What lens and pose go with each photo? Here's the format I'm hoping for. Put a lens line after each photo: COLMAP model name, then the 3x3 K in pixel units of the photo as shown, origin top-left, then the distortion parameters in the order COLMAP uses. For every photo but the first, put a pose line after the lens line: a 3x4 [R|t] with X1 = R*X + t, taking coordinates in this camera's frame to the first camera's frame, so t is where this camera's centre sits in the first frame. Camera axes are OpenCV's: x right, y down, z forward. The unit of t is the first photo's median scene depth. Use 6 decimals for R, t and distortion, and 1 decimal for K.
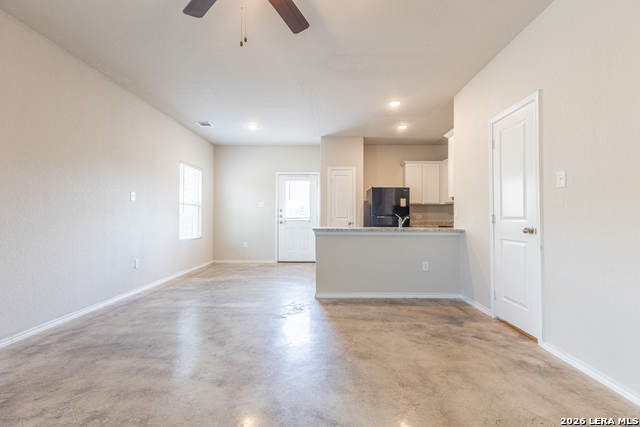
lens RADIAL K [[287.1, 0, 322.7], [0, 287.1, 212.2], [0, 0, 1]] dist [0.006674, -0.000593]
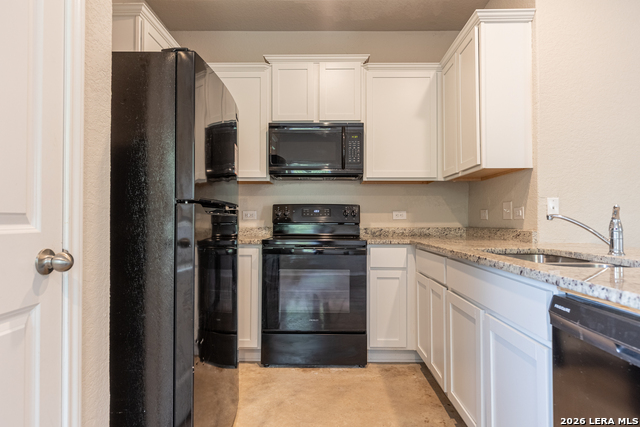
lens RADIAL K [[373.0, 0, 322.8], [0, 373.0, 212.3], [0, 0, 1]] dist [0.000747, 0.000305]
pose [[-0.005516, 0.016390, 0.999850, -0.098425], [-0.020527, 0.999653, -0.016500, 0.027541], [-0.999774, -0.020615, -0.005177, 1.387883]]
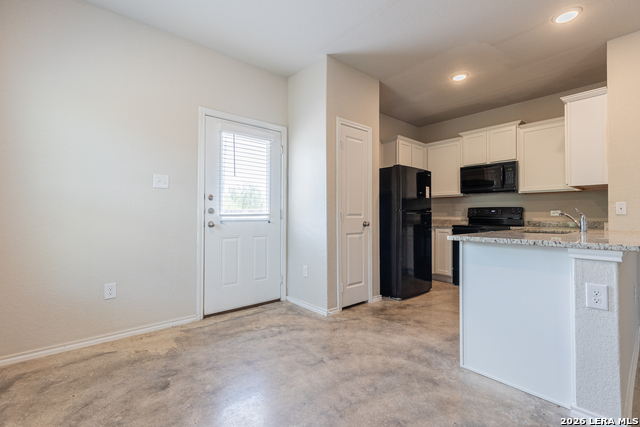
lens RADIAL K [[285.9, 0, 322.6], [0, 285.9, 213.5], [0, 0, 1]] dist [0.009695, -0.000016]
pose [[0.744919, 0.004156, 0.667142, -0.548723], [-0.014256, 0.999851, 0.009690, 0.019842], [-0.667003, -0.016729, 0.744867, 0.988831]]
